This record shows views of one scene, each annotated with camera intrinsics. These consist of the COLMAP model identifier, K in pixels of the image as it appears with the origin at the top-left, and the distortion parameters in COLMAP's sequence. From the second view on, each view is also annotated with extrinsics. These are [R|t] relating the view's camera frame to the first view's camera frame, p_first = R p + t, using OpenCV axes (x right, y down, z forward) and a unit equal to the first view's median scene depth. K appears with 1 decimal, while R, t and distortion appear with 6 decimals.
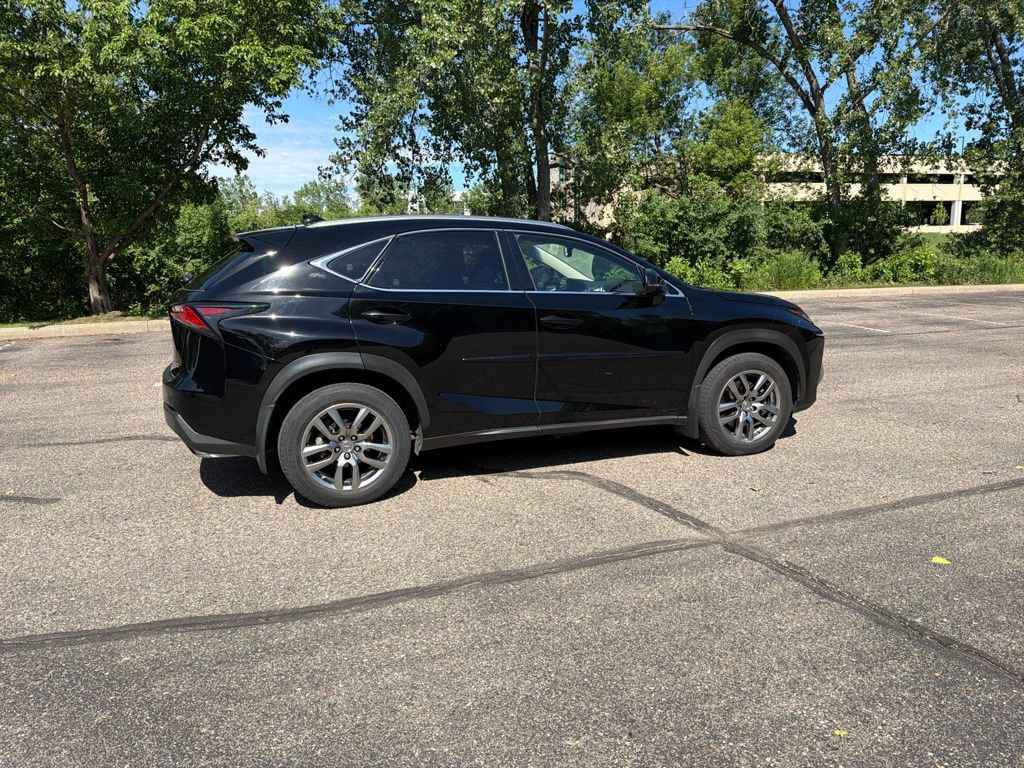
lens RADIAL K [[720.8, 0, 512.3], [0, 720.8, 377.2], [0, 0, 1]] dist [0.016063, -0.021040]
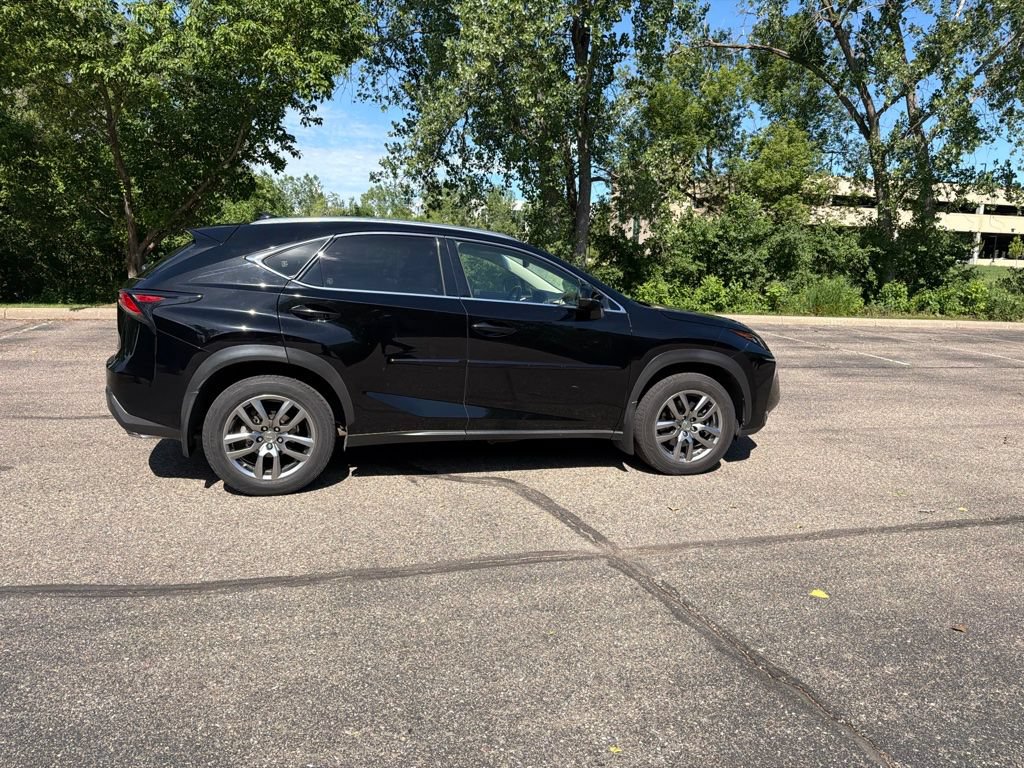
lens RADIAL K [[720.8, 0, 511.5], [0, 720.8, 375.1], [0, 0, 1]] dist [0.016063, -0.021040]
pose [[0.995184, 0.064028, -0.074229, 0.153727], [-0.065240, 0.997771, -0.014027, -0.000561], [0.073166, 0.018803, 0.997143, -0.006827]]
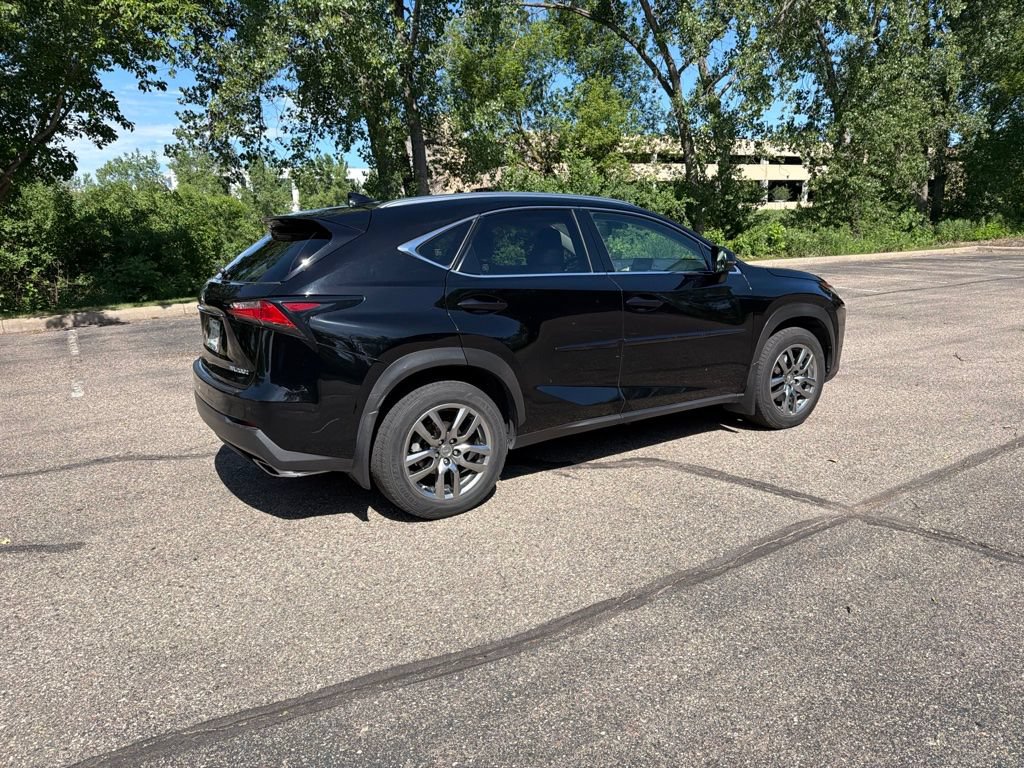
lens RADIAL K [[720.8, 0, 513.2], [0, 720.8, 382.1], [0, 0, 1]] dist [0.016063, -0.021040]
pose [[0.974714, -0.060186, 0.215198, -0.277626], [0.053201, 0.997856, 0.038114, -0.016555], [-0.217030, -0.025702, 0.975826, 0.086688]]
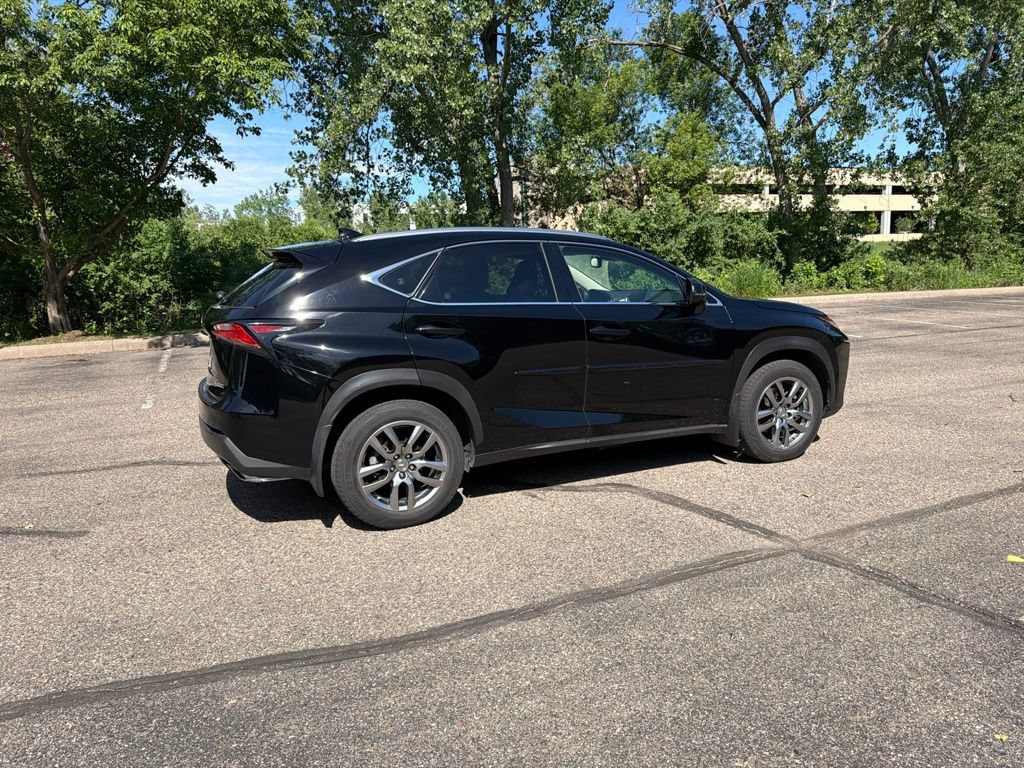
lens RADIAL K [[720.8, 0, 513.2], [0, 720.8, 374.5], [0, 0, 1]] dist [0.016063, -0.021040]
pose [[0.997055, -0.022781, 0.073221, -0.122776], [0.024259, 0.999518, -0.019361, -0.003158], [-0.072745, 0.021080, 0.997128, 0.018053]]
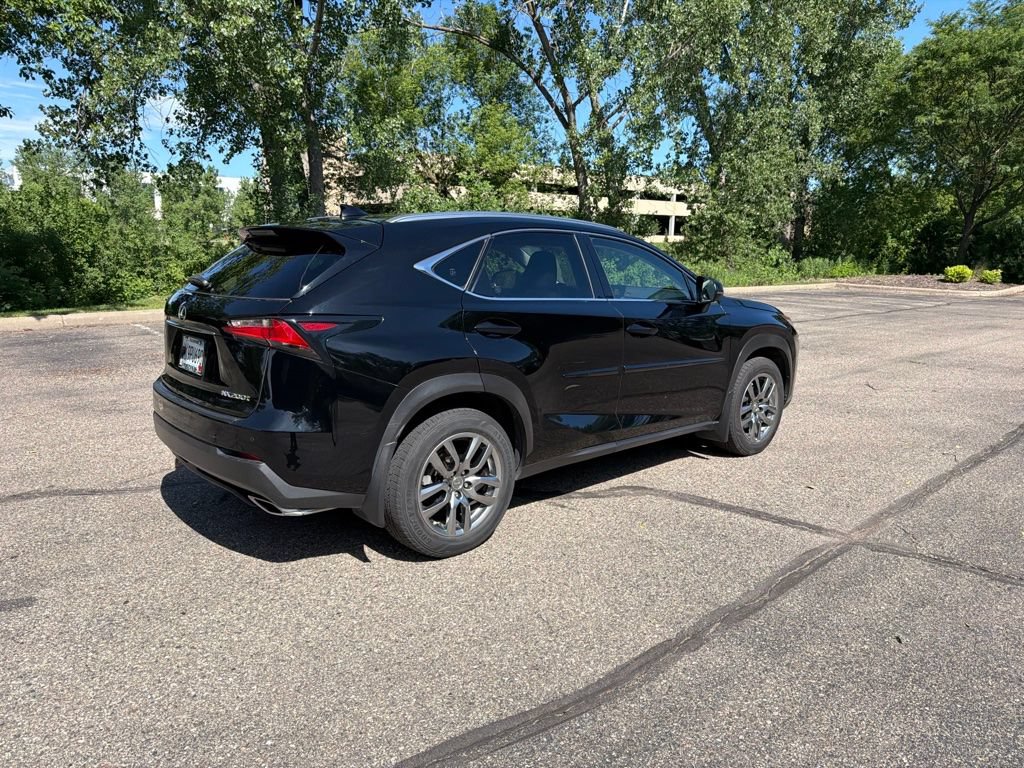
lens RADIAL K [[720.8, 0, 514.4], [0, 720.8, 378.6], [0, 0, 1]] dist [0.016063, -0.021040]
pose [[0.923703, -0.039745, 0.381042, -0.400016], [0.037785, 0.999206, 0.012626, -0.028932], [-0.381241, 0.002735, 0.924472, 0.161138]]
